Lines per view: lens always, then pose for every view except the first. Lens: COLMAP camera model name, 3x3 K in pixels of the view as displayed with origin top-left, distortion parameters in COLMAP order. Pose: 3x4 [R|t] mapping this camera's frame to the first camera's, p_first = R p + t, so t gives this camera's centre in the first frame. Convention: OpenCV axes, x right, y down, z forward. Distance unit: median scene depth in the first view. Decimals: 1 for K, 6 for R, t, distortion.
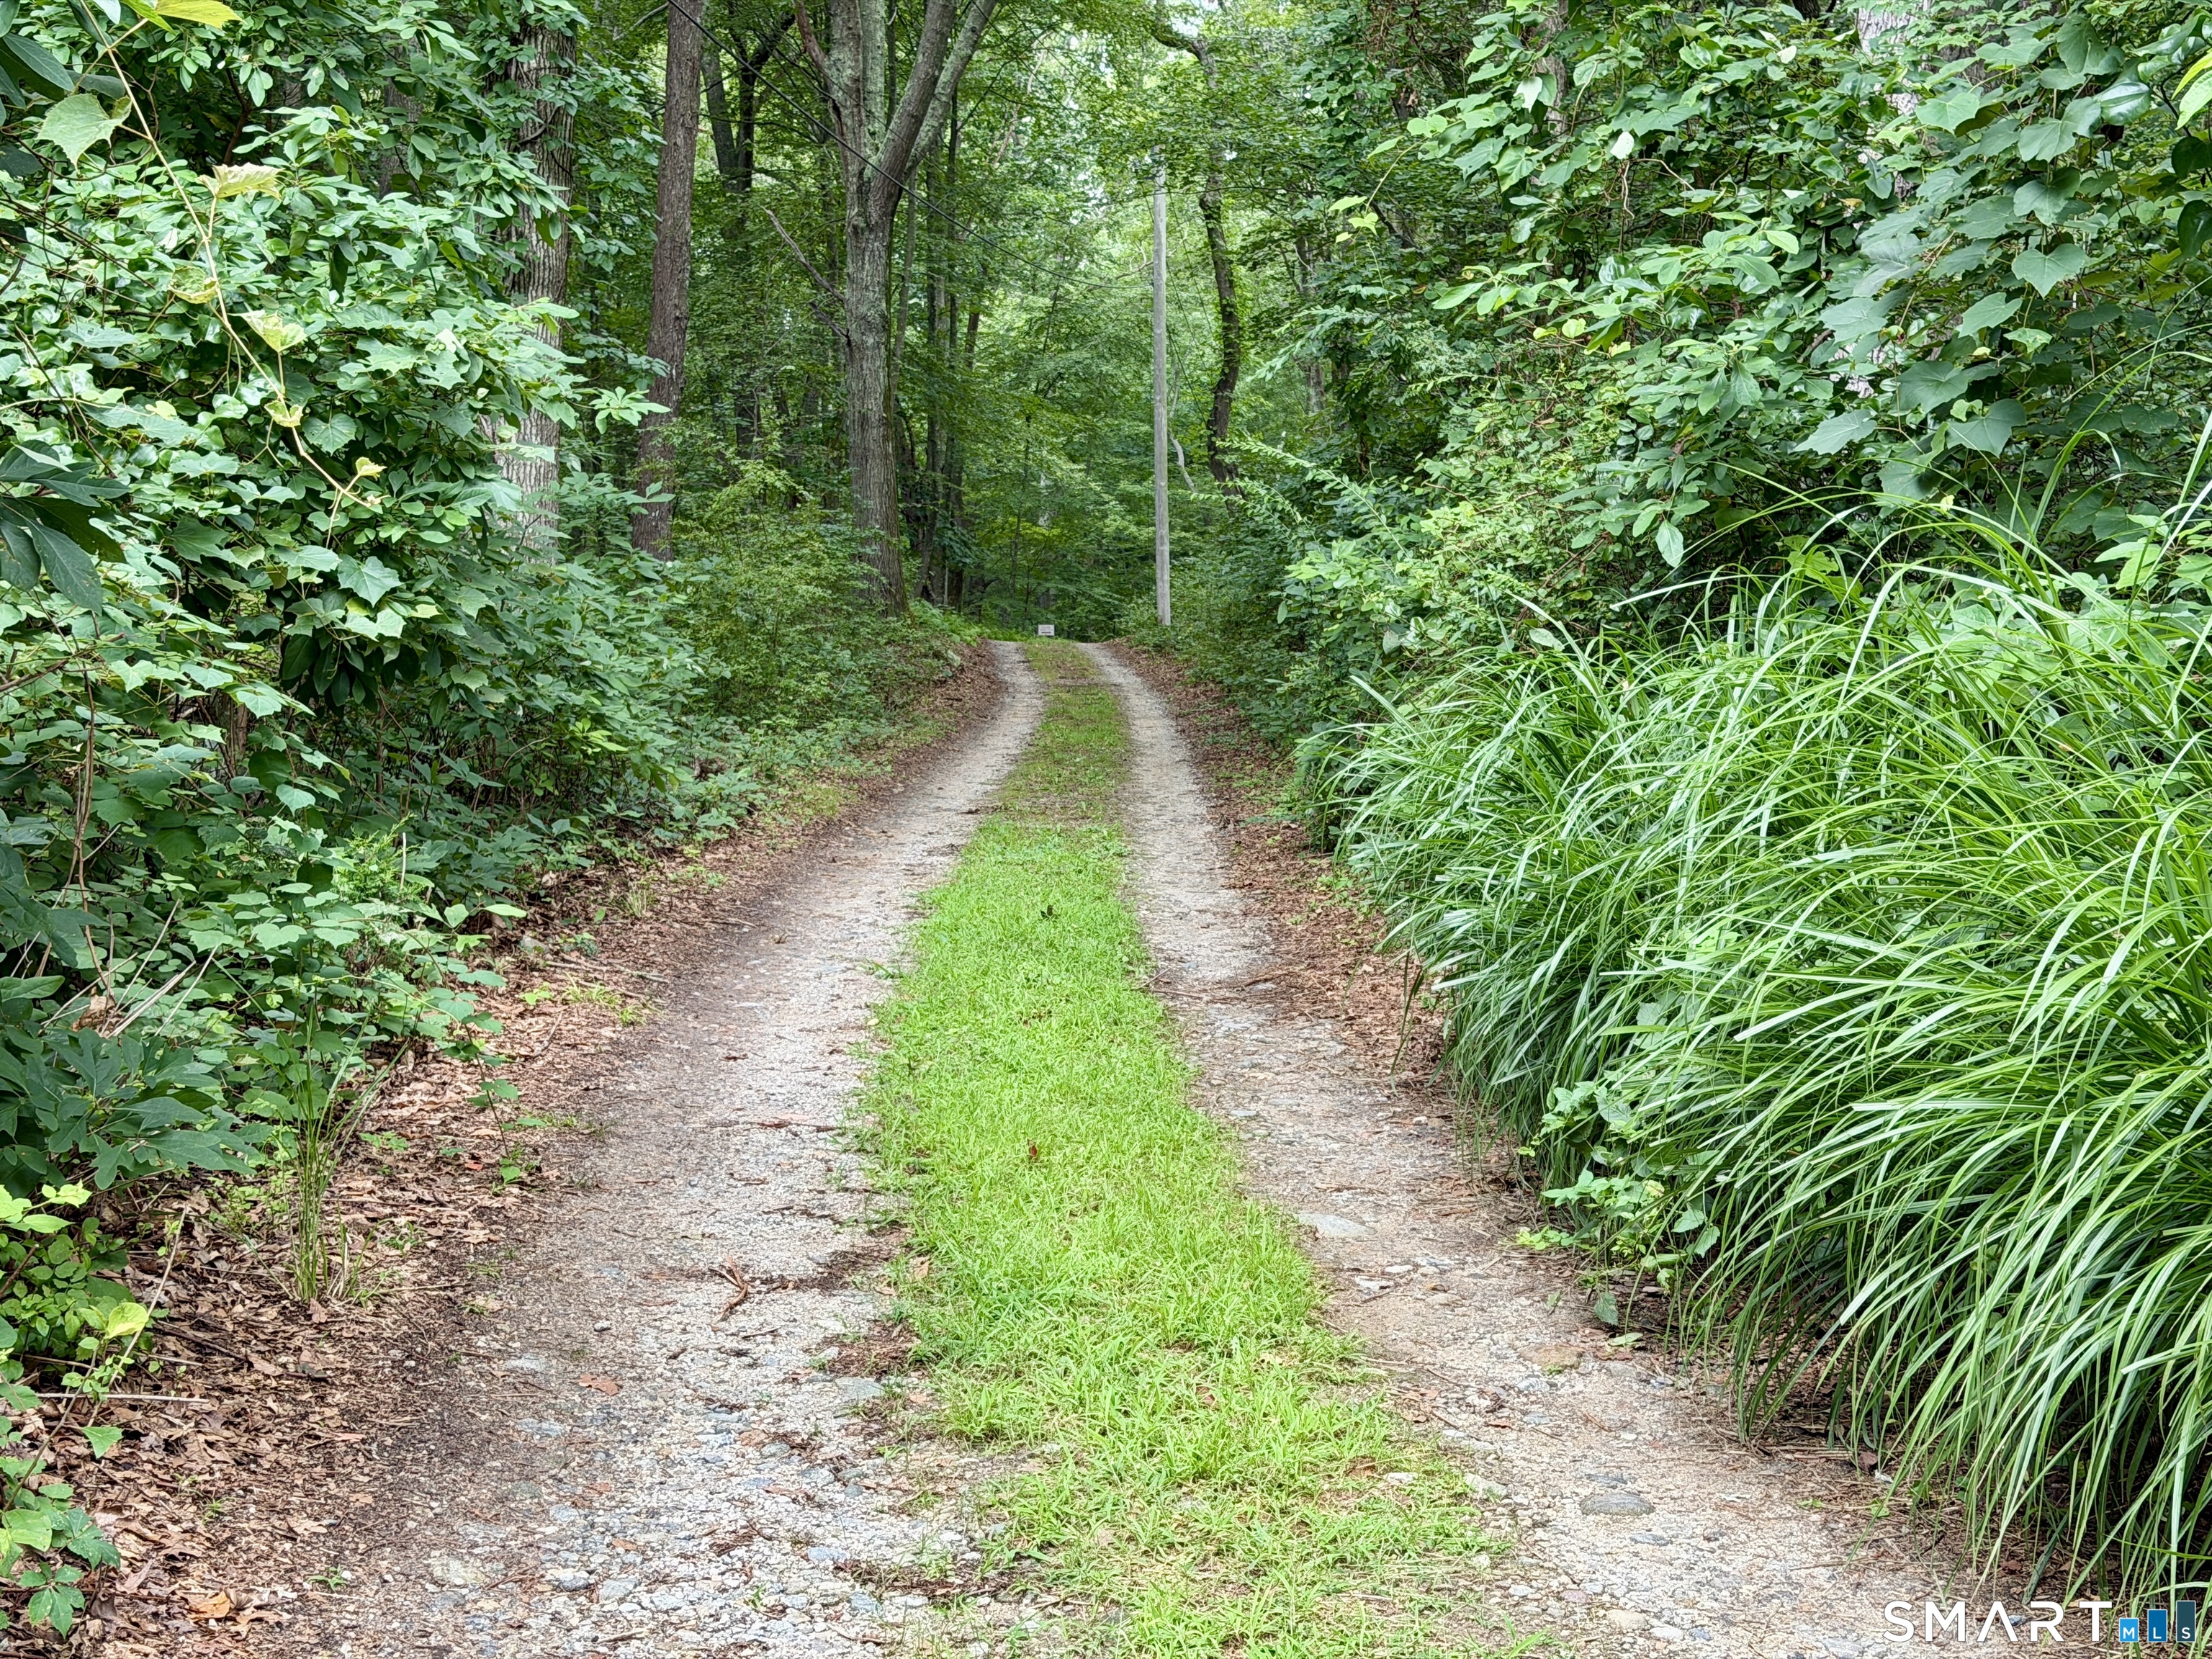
lens RADIAL K [[3089.0, 0, 1106.0], [0, 3089.0, 829.5], [0, 0, 1]] dist [0.001379, 0.002620]
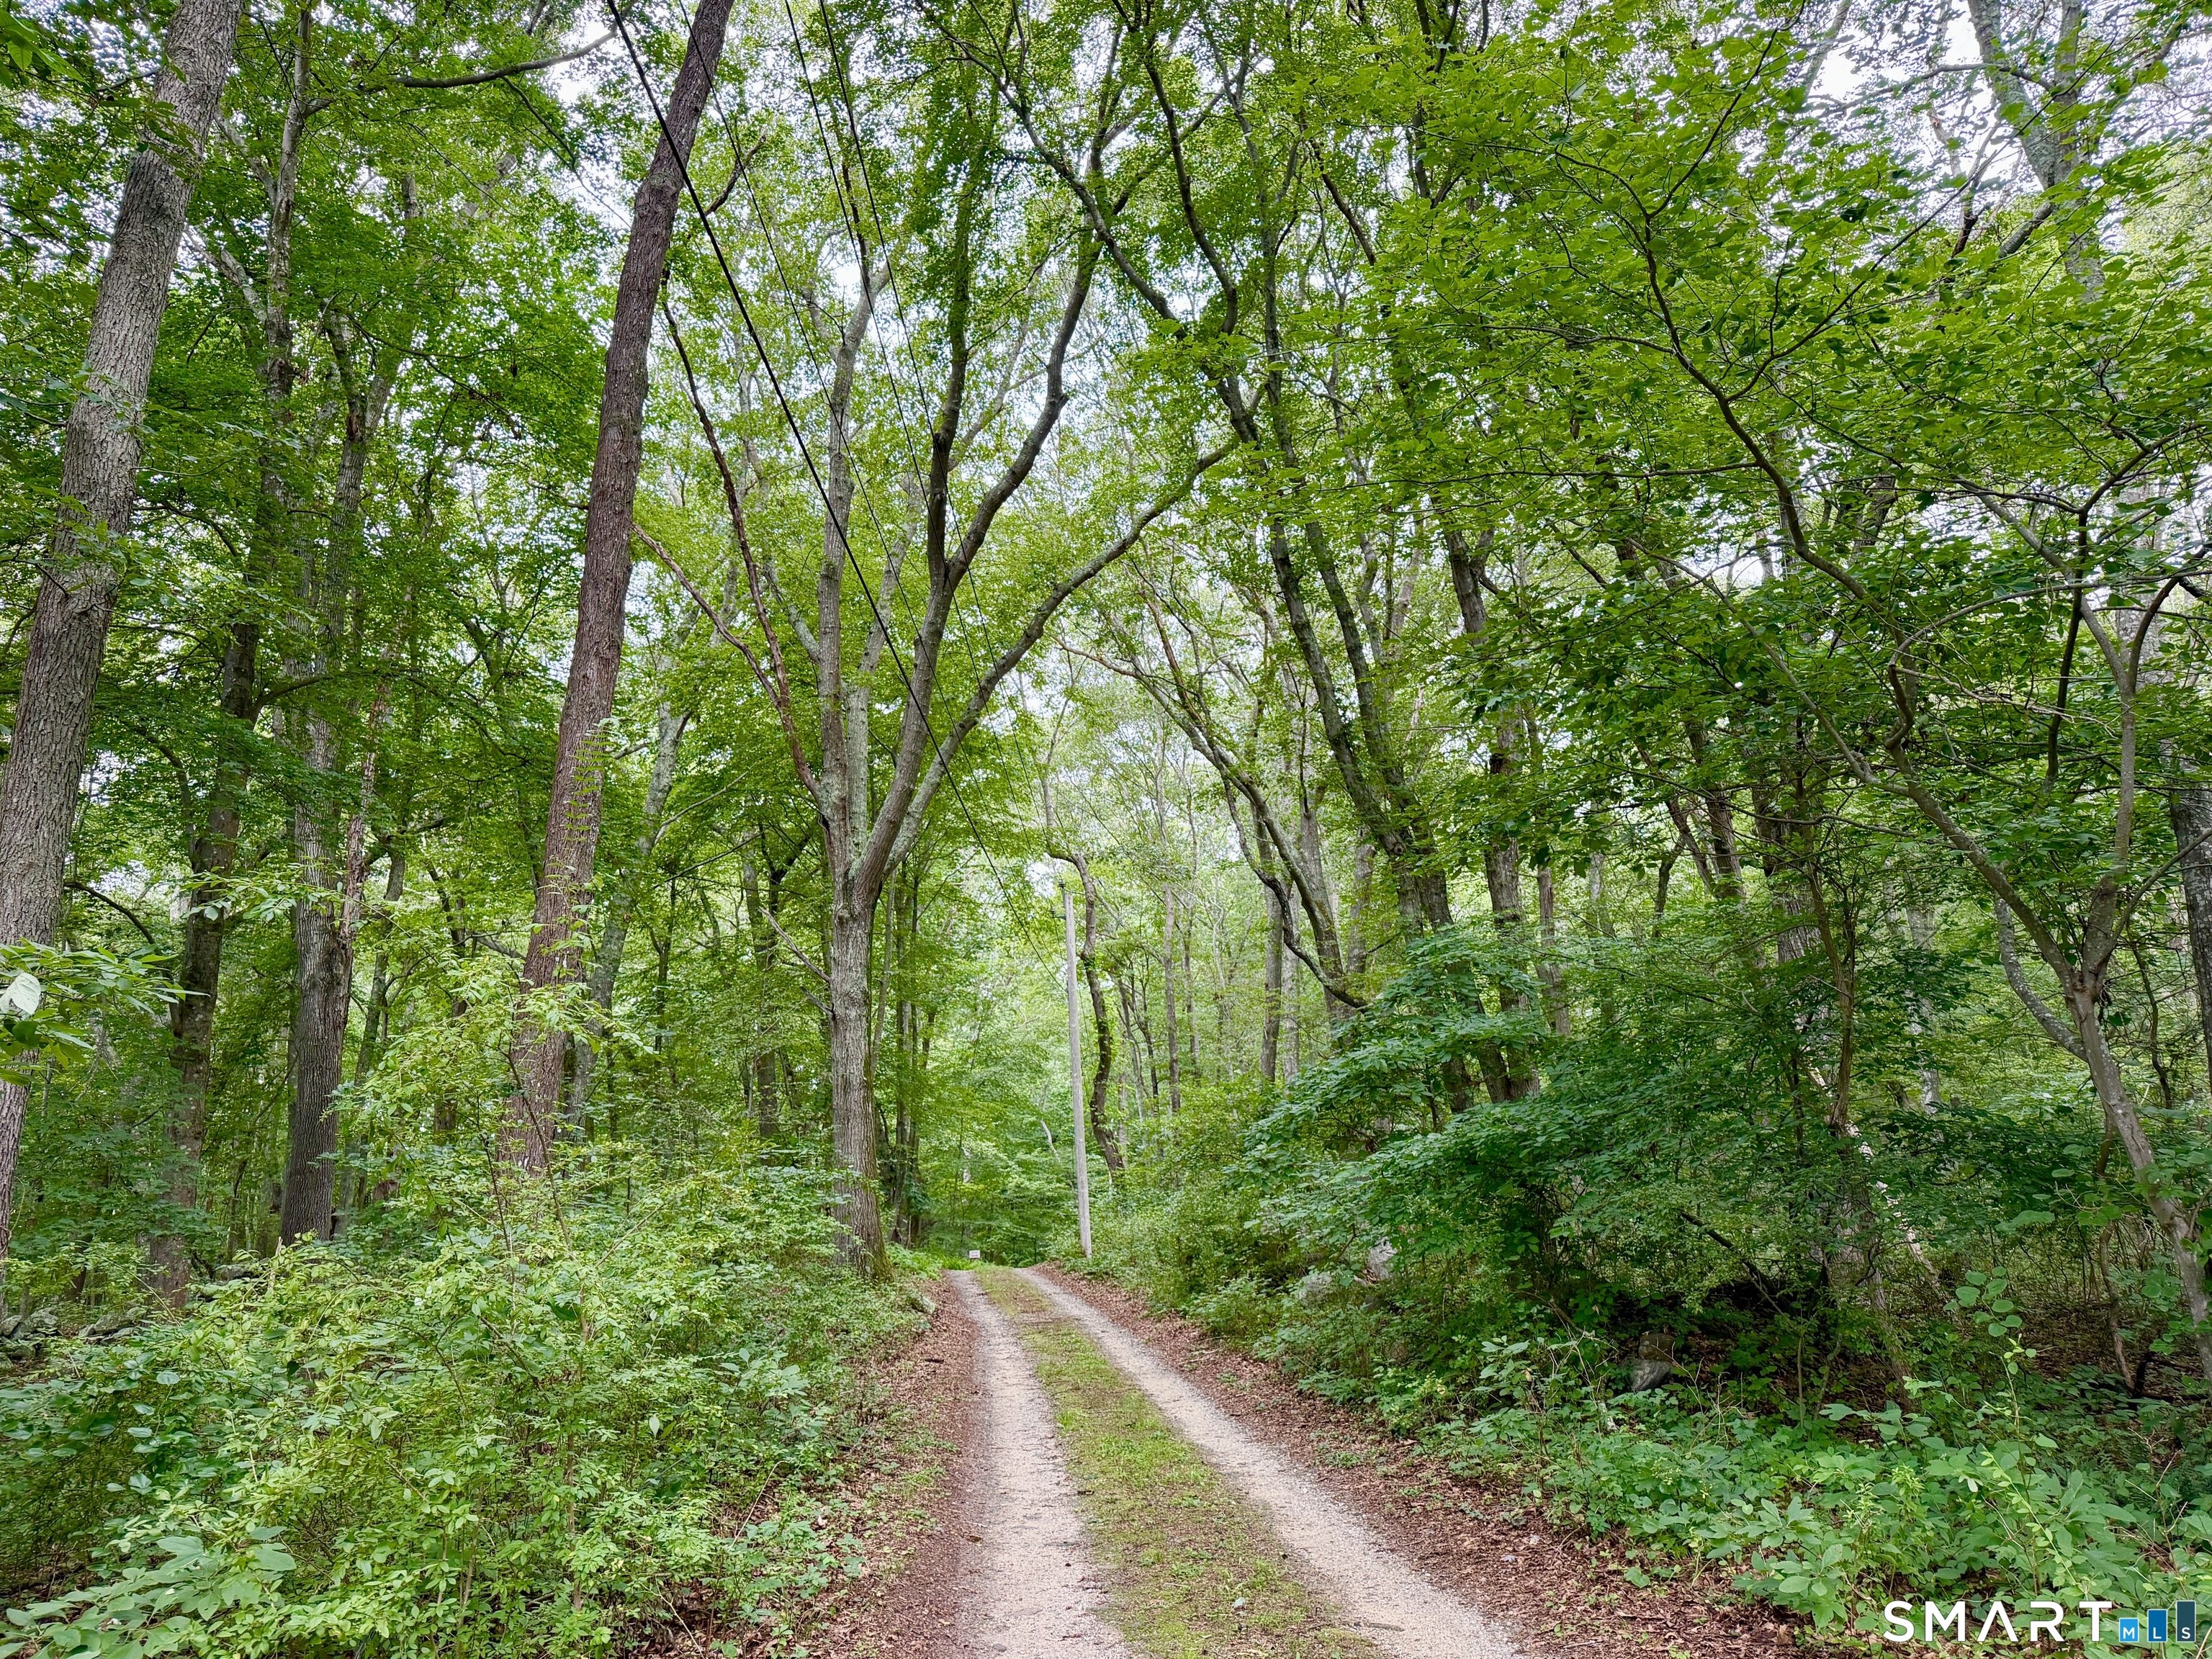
lens RADIAL K [[1526.5, 0, 1106.0], [0, 1526.5, 829.5], [0, 0, 1]] dist [0.087790, 0.000100]
pose [[0.996190, -0.019636, 0.084967, -0.029579], [0.045791, 0.946973, -0.318032, -0.037719], [-0.074217, 0.320712, 0.944265, 0.431261]]
